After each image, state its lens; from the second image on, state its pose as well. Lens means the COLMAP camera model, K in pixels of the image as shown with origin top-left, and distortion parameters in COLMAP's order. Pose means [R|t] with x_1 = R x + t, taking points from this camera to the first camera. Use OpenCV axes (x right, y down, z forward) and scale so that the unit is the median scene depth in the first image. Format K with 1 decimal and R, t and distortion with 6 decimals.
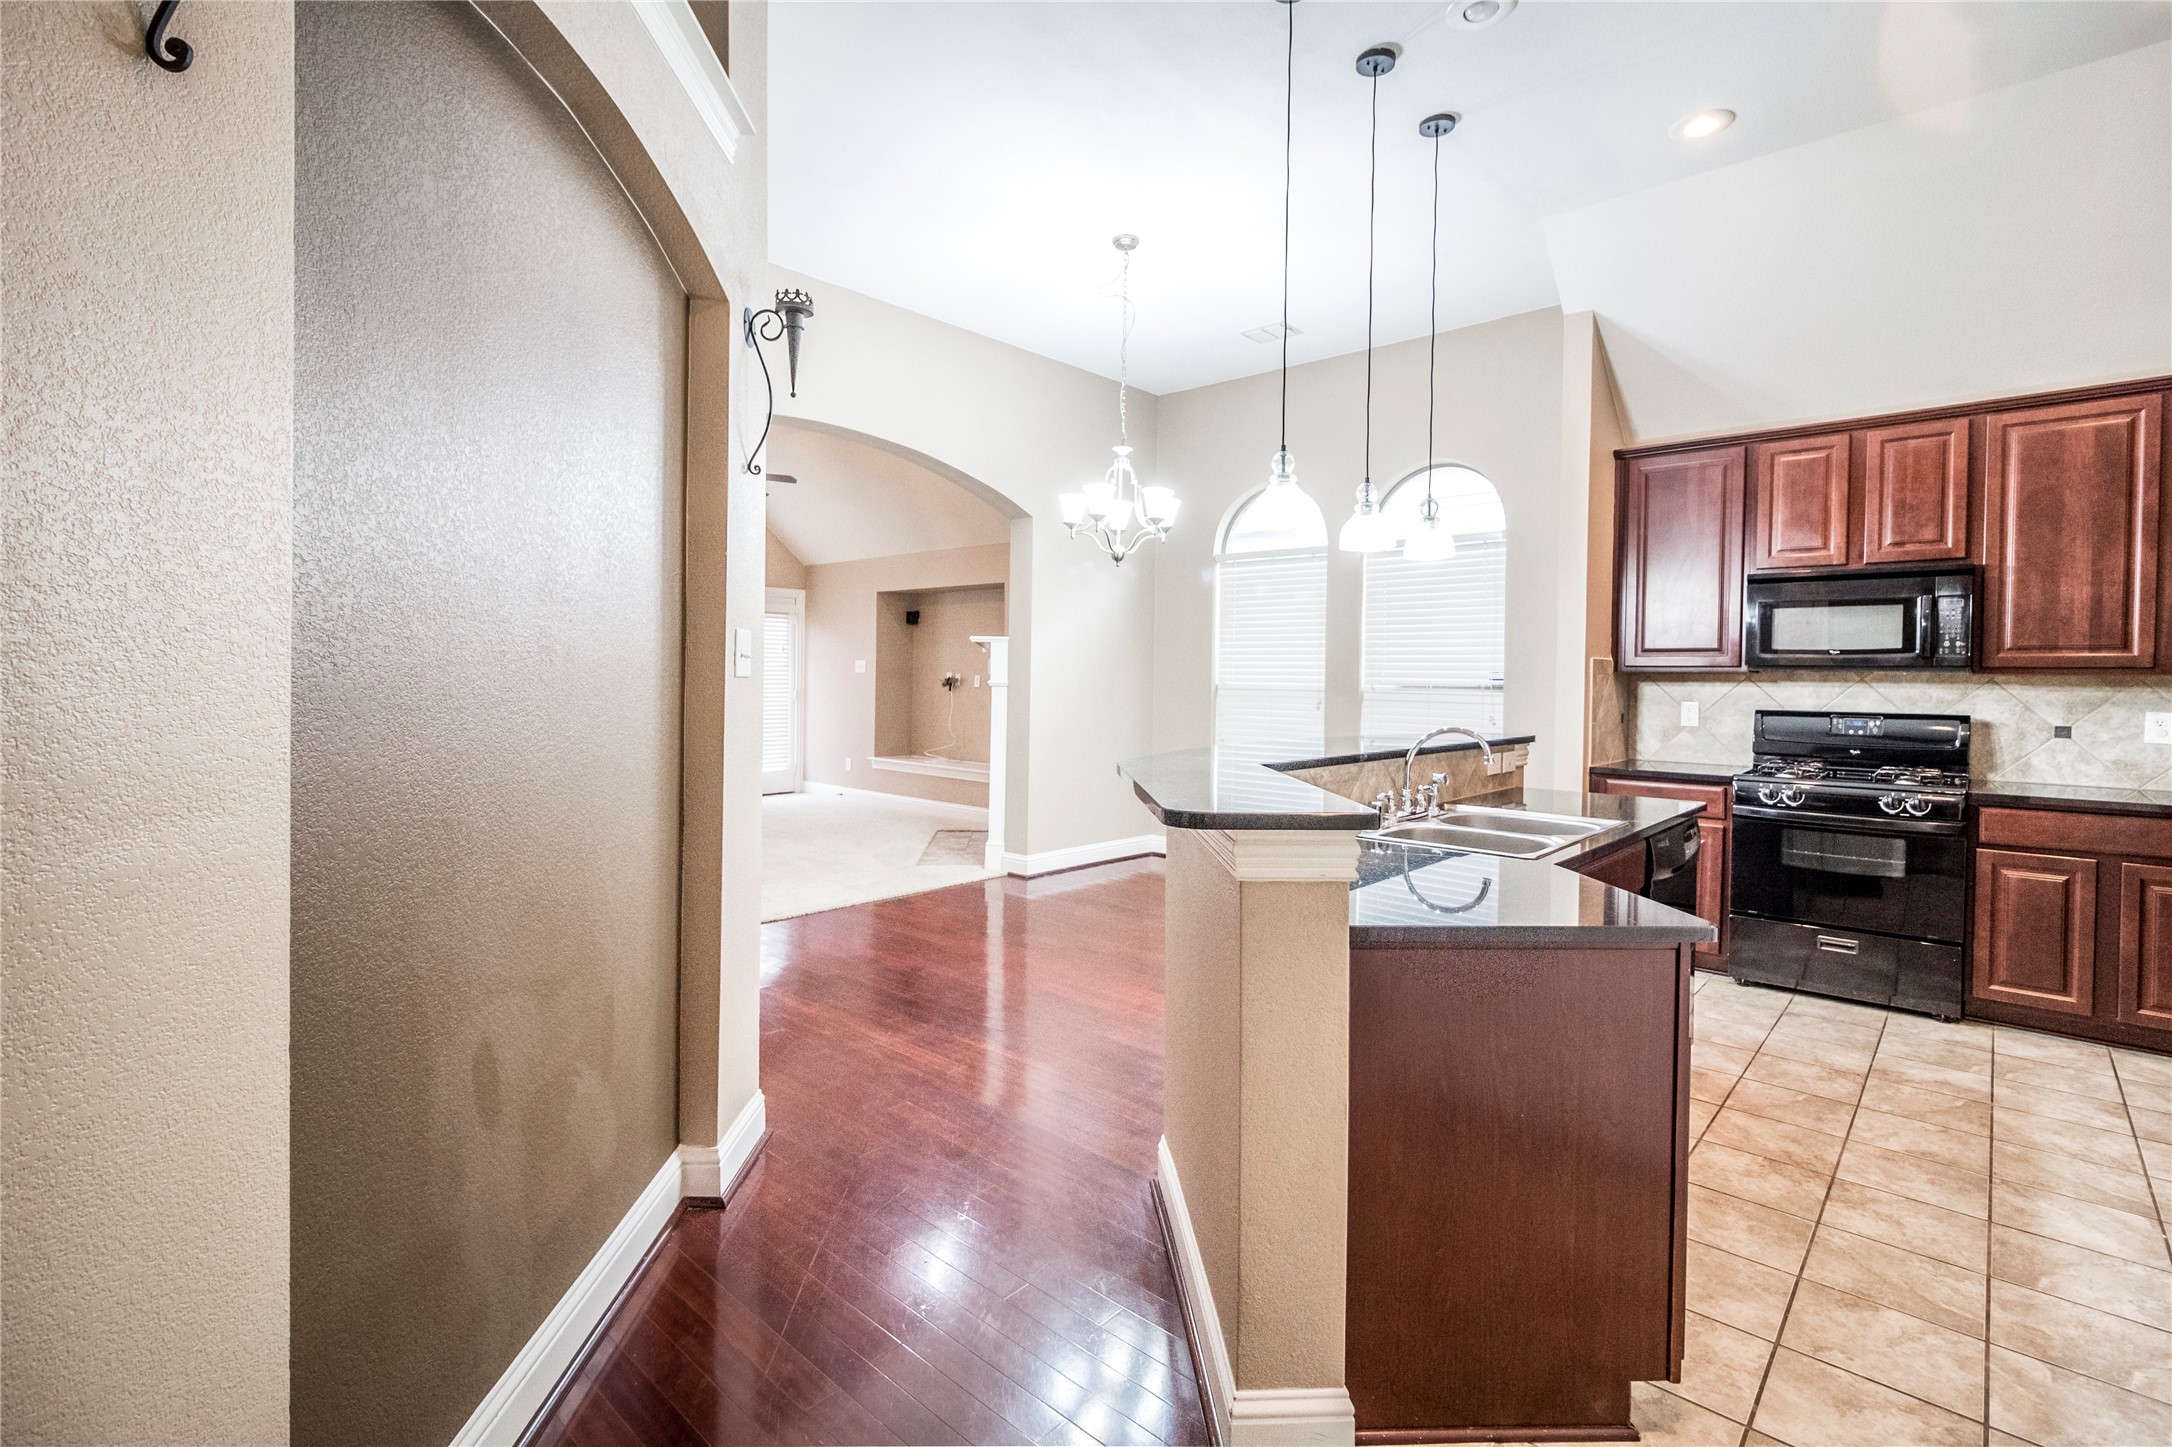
lens RADIAL K [[997.2, 0, 1077.3], [0, 997.2, 693.1], [0, 0, 1]] dist [0.004298, -0.000710]
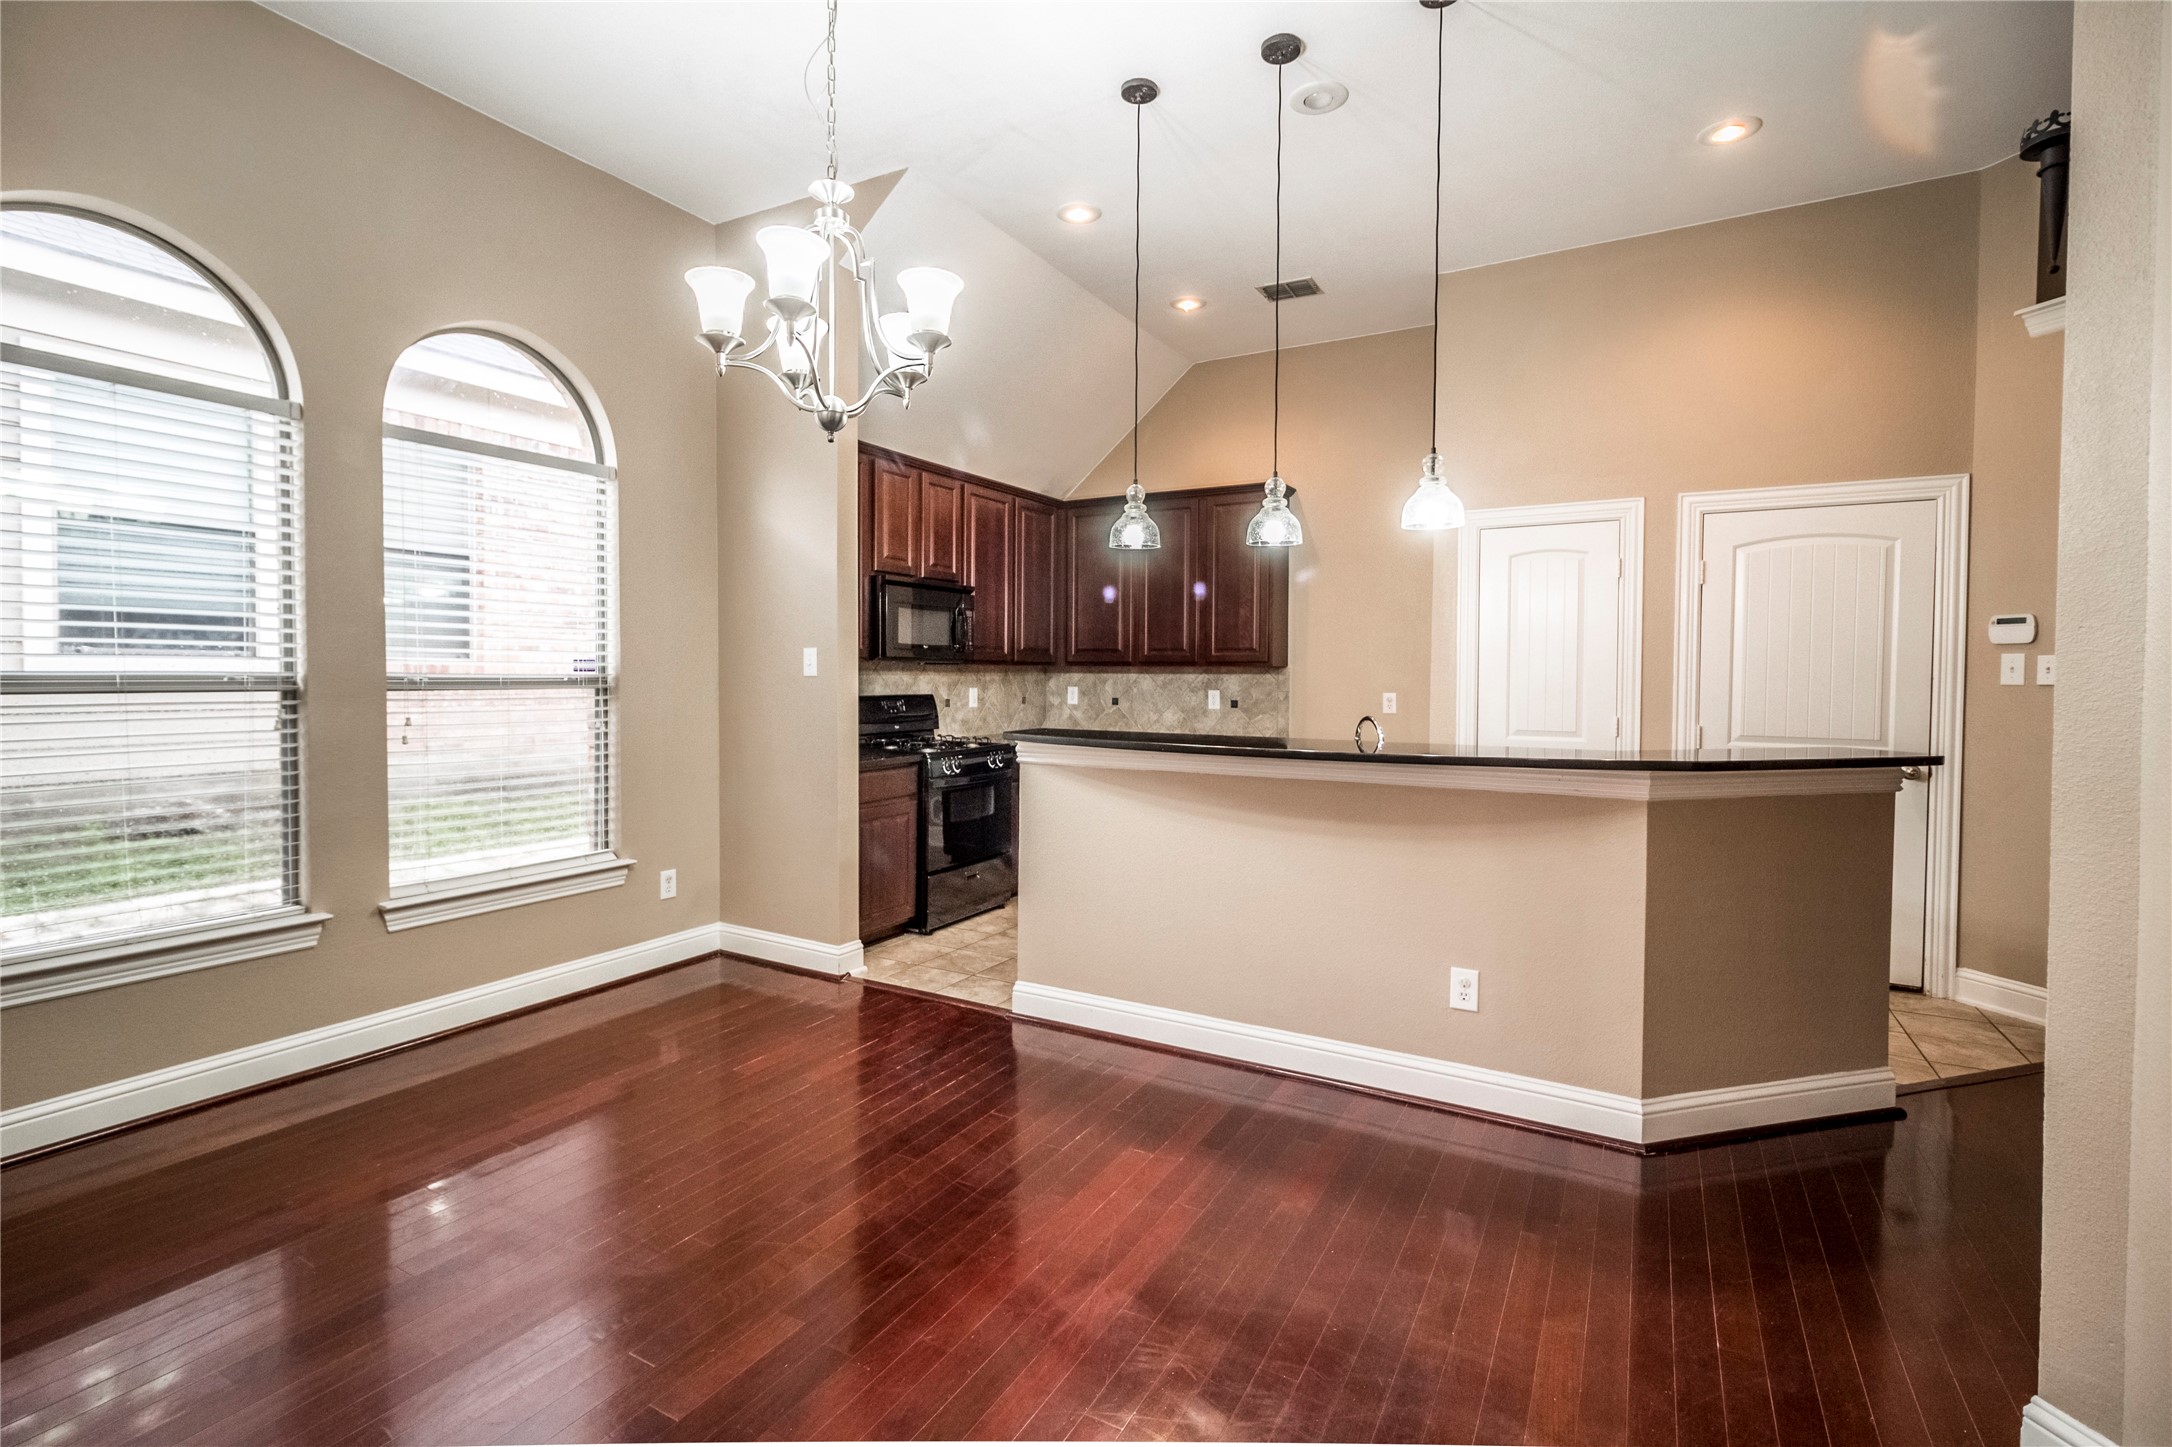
lens RADIAL K [[997.2, 0, 1088.8], [0, 997.2, 698.6], [0, 0, 1]] dist [0.004298, -0.000710]
pose [[-0.231356, -0.040781, 0.972014, -0.511683], [0.005977, 0.999043, 0.043337, -0.030805], [-0.972851, 0.015836, -0.230891, 1.127520]]
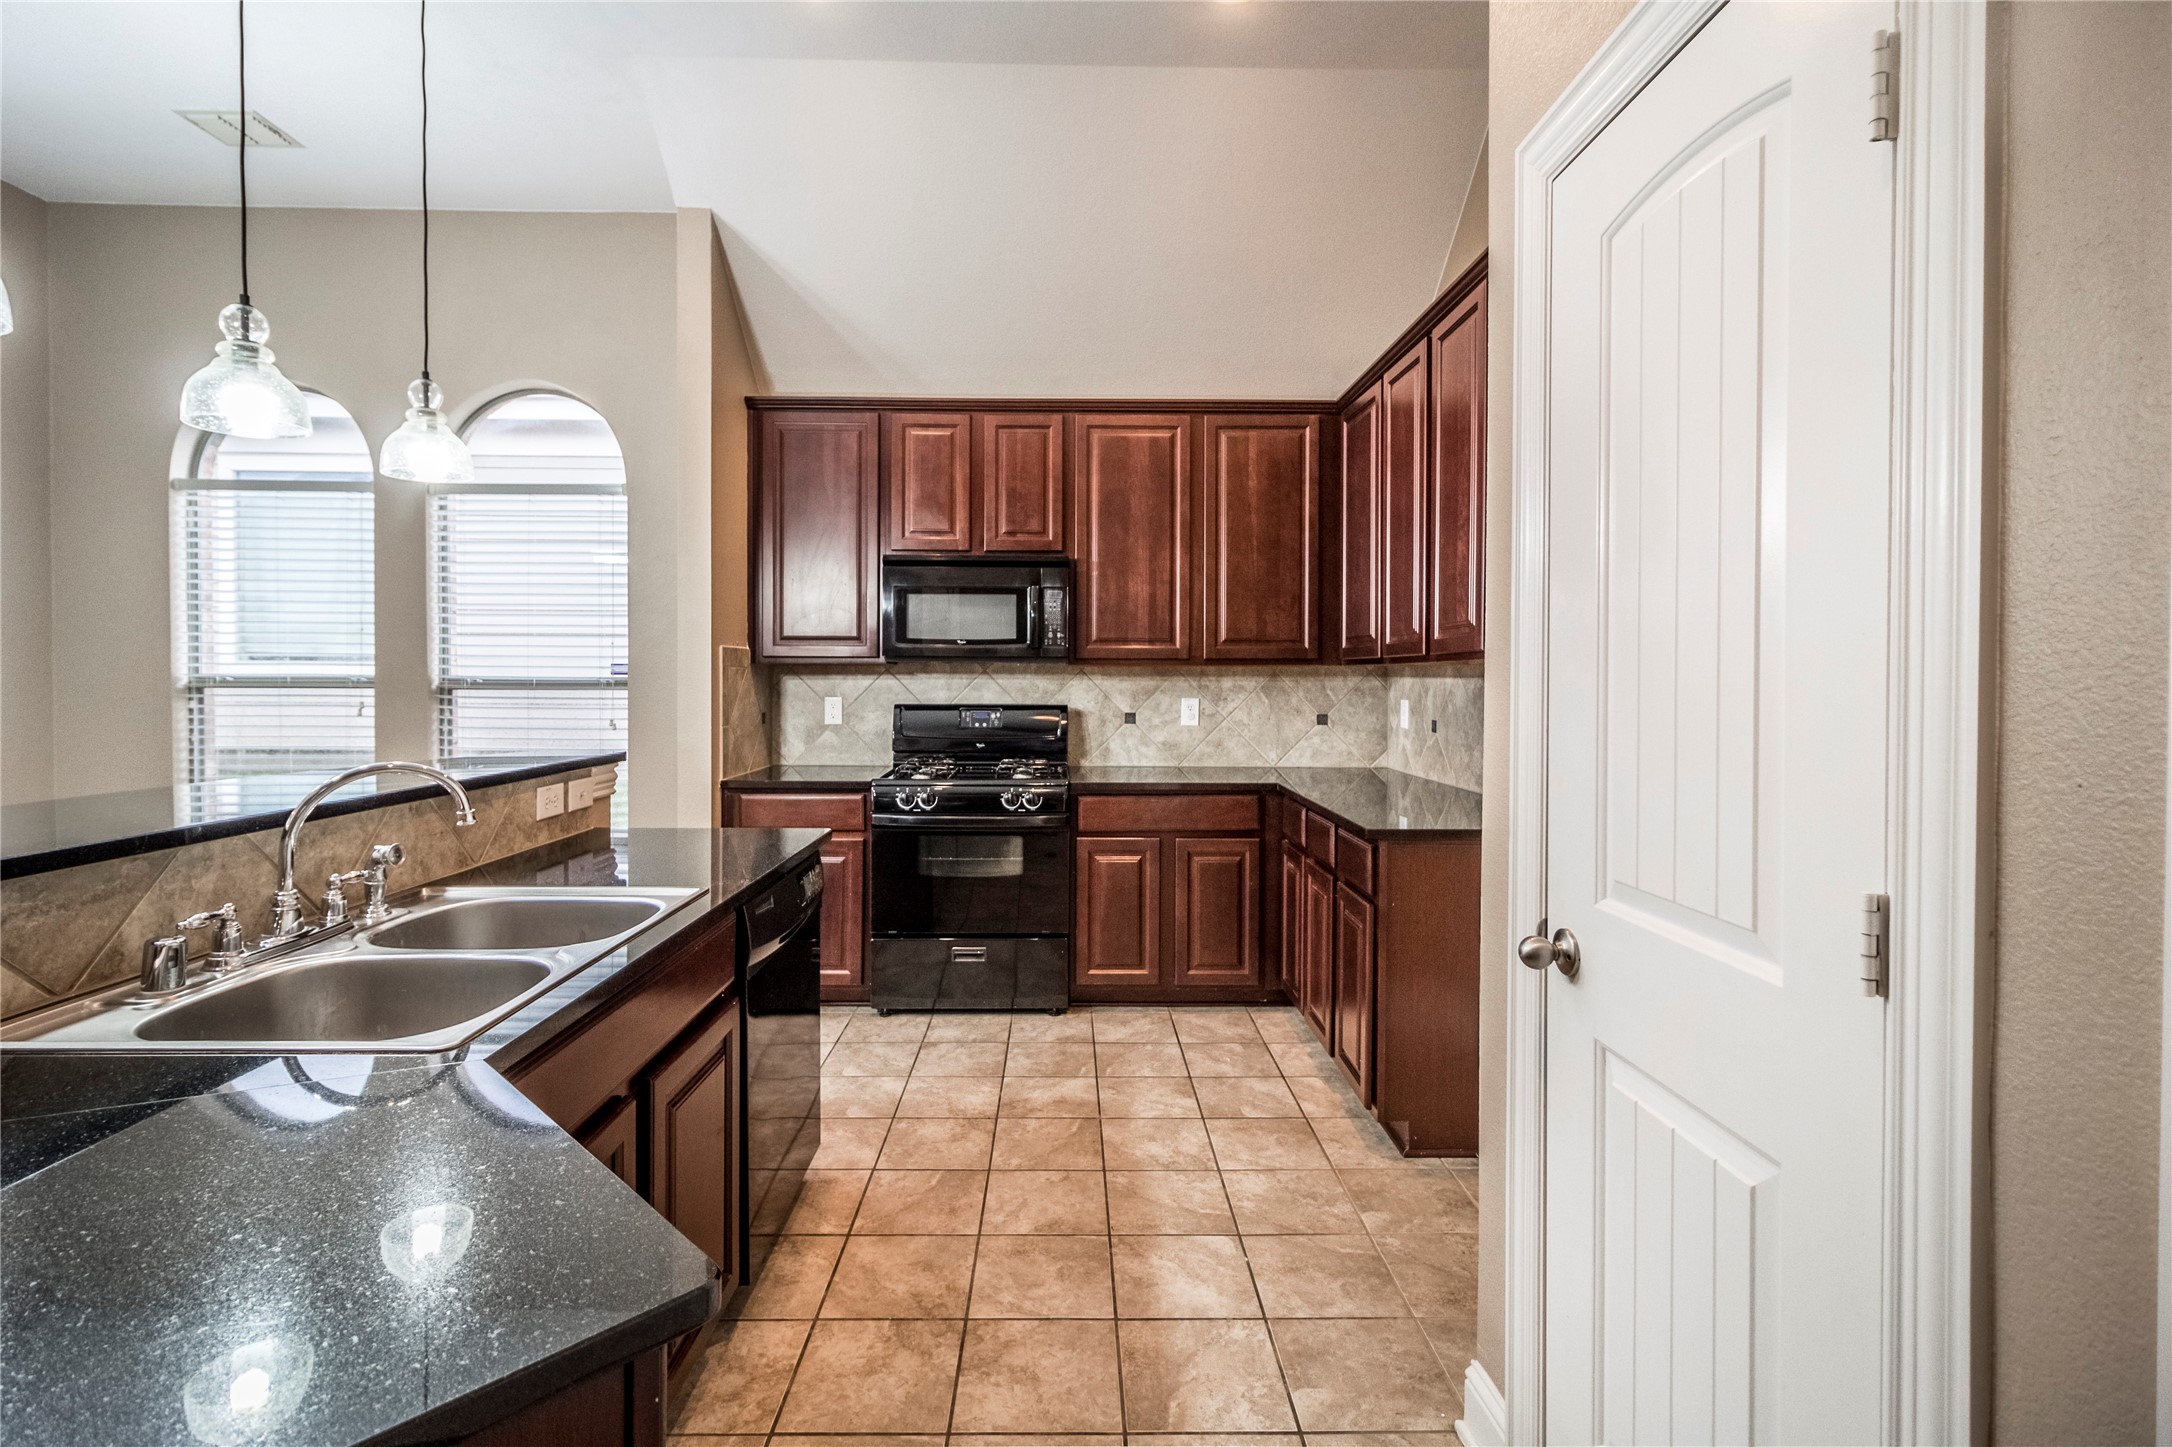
lens RADIAL K [[997.2, 0, 1074.1], [0, 997.2, 688.9], [0, 0, 1]] dist [0.004298, -0.000710]
pose [[0.728070, -0.017475, 0.685280, 0.193256], [0.016186, 0.999835, 0.008300, -0.002884], [-0.685311, 0.005049, 0.728233, 0.246931]]
